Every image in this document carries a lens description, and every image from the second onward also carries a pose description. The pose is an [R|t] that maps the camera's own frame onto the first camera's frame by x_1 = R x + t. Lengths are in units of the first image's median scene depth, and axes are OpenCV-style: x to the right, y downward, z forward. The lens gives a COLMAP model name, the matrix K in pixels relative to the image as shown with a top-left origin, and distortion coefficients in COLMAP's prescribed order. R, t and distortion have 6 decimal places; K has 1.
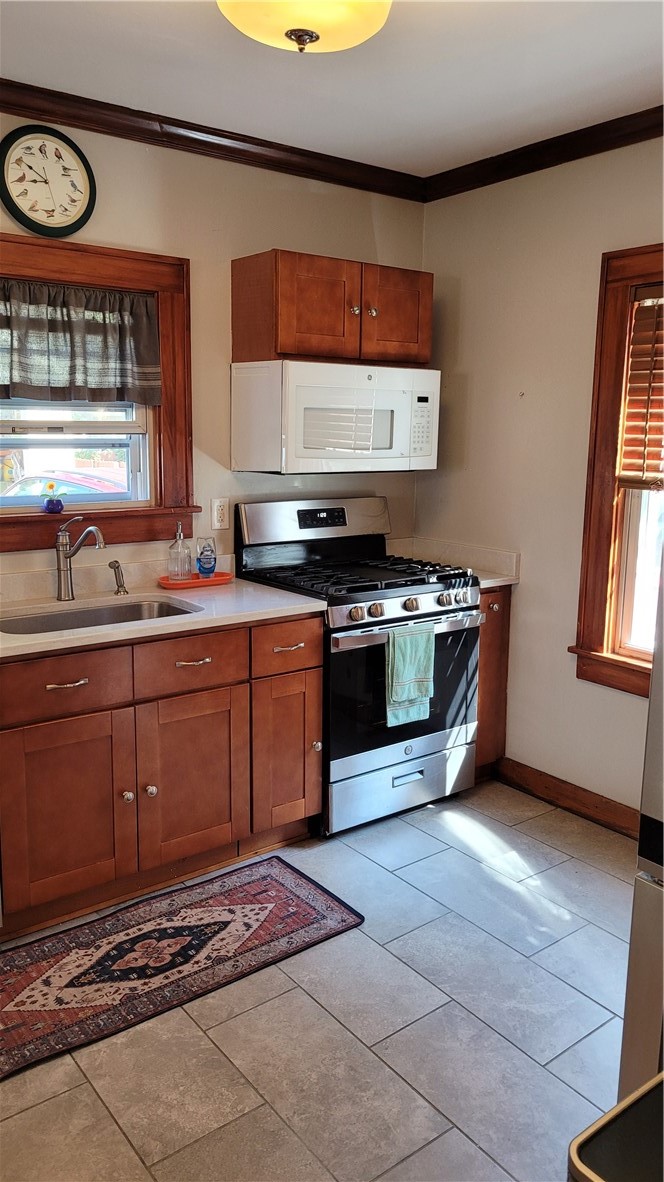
lens RADIAL K [[877.8, 0, 336.8], [0, 877.8, 588.3], [0, 0, 1]] dist [0.033944, -0.012898]
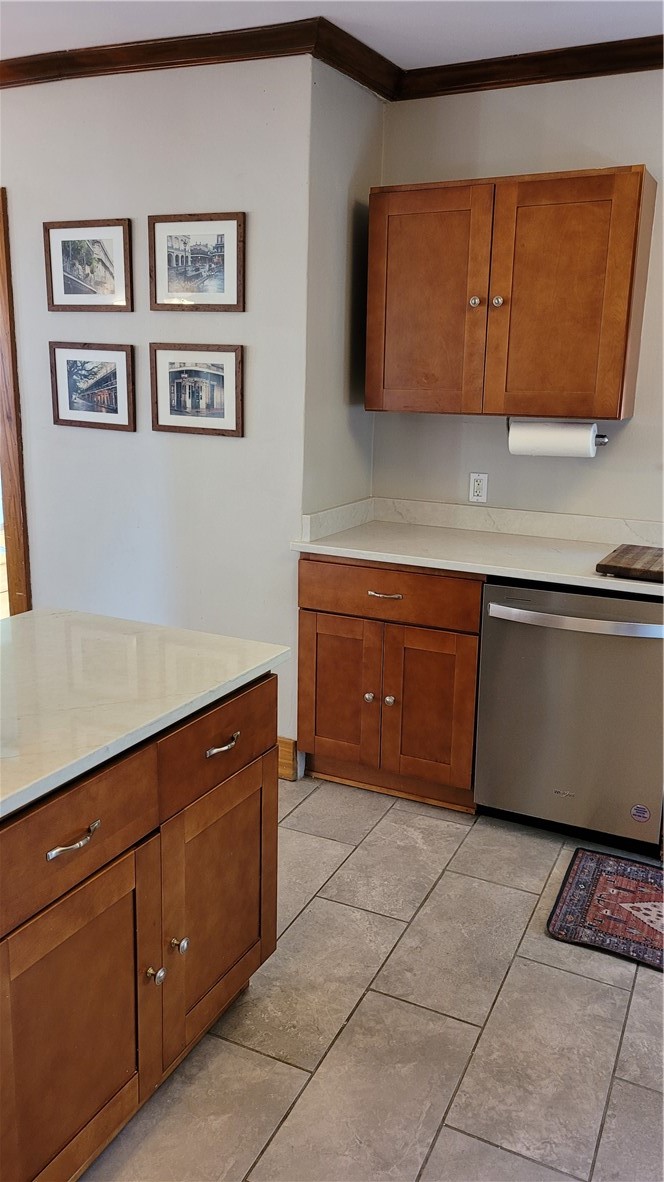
lens RADIAL K [[877.8, 0, 337.2], [0, 877.8, 587.4], [0, 0, 1]] dist [0.033944, -0.012898]
pose [[0.454429, 0.216241, -0.864138, 0.268481], [-0.179932, 0.972374, 0.148704, -0.014142], [0.872421, 0.087911, 0.480784, 0.086405]]
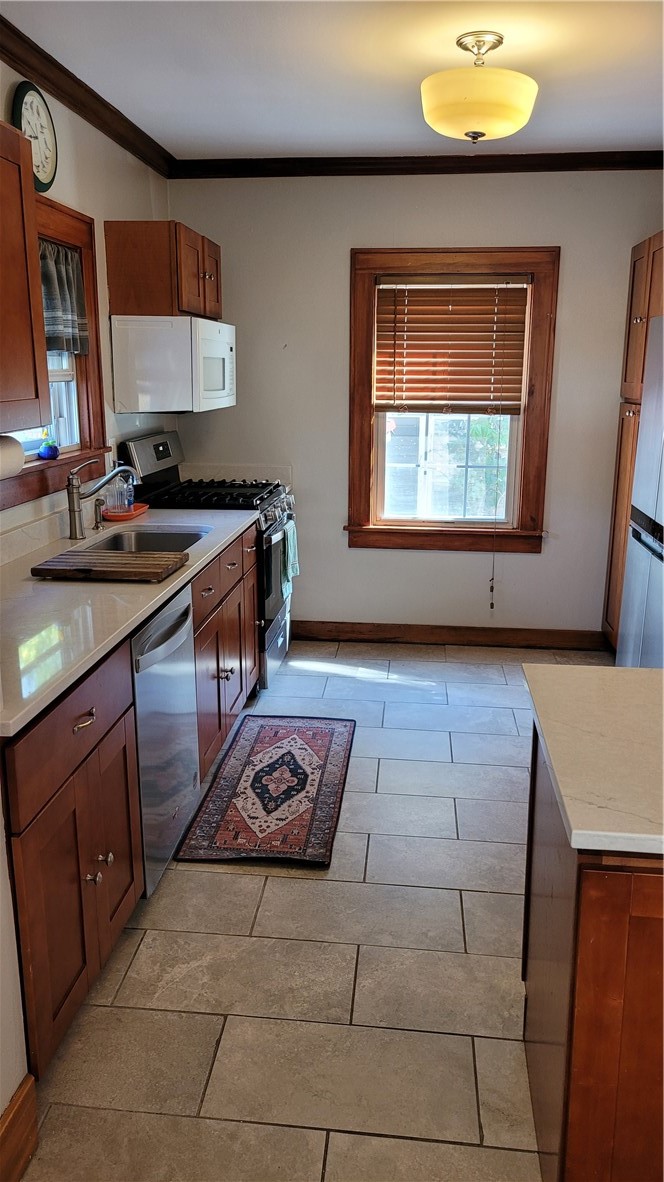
lens RADIAL K [[877.8, 0, 331.2], [0, 877.8, 591.8], [0, 0, 1]] dist [0.033944, -0.012898]
pose [[0.683247, -0.189794, 0.705090, -0.890262], [0.136790, 0.981803, 0.131727, -0.023414], [-0.717261, 0.006447, 0.696775, 0.024365]]
